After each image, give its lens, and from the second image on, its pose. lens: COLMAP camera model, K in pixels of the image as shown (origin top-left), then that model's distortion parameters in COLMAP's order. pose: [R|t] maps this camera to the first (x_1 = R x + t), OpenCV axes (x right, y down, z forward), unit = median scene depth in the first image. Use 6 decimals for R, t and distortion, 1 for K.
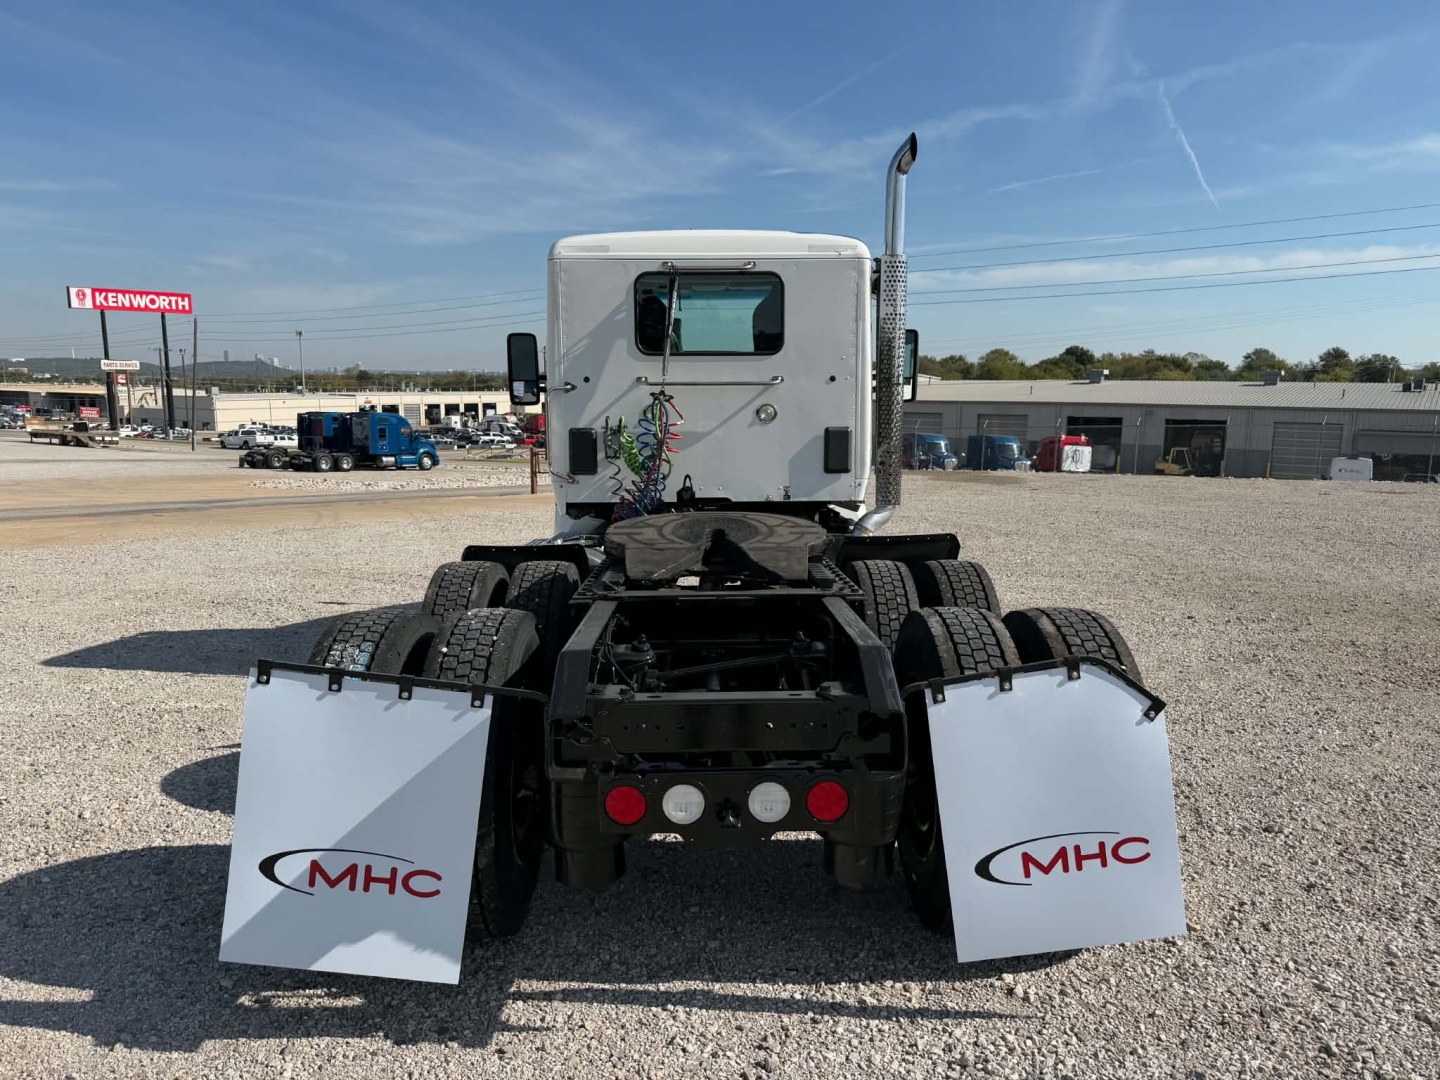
lens RADIAL K [[1024.6, 0, 720.1], [0, 1024.6, 565.2], [0, 0, 1]] dist [0.006072, 0.000322]
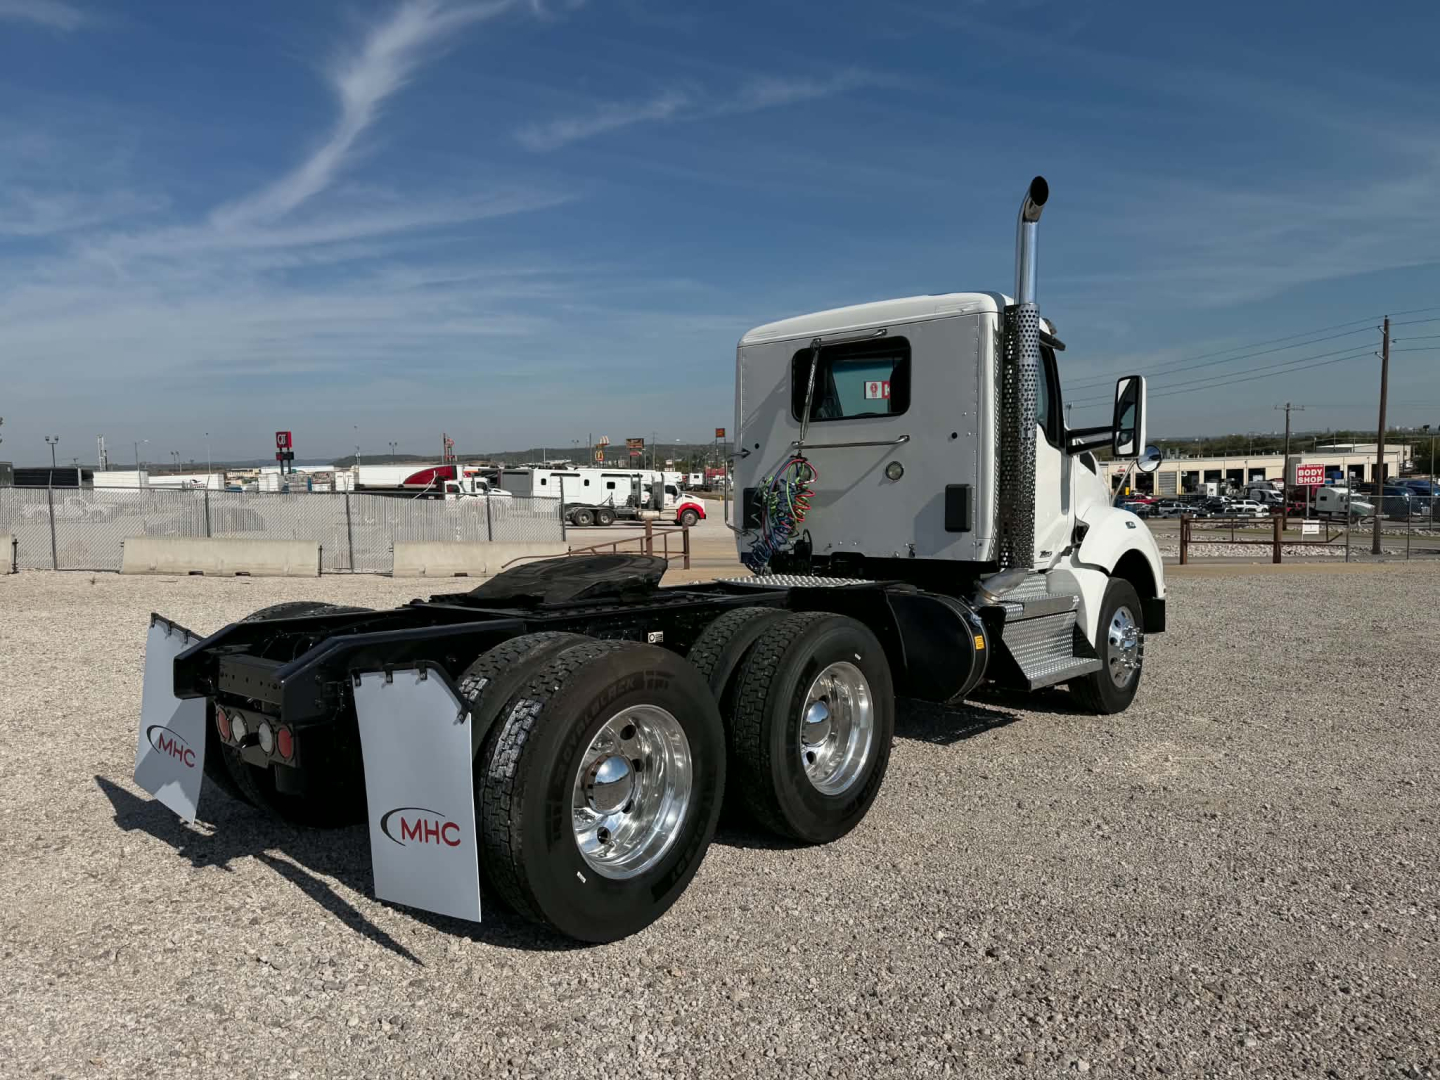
lens RADIAL K [[1022.6, 0, 706.5], [0, 1022.6, 545.7], [0, 0, 1]] dist [0.008522, -0.017722]
pose [[0.737585, 0.026393, -0.674739, 0.598593], [-0.083862, 0.995080, -0.052750, -0.005340], [0.670027, 0.095493, 0.736169, 0.130440]]
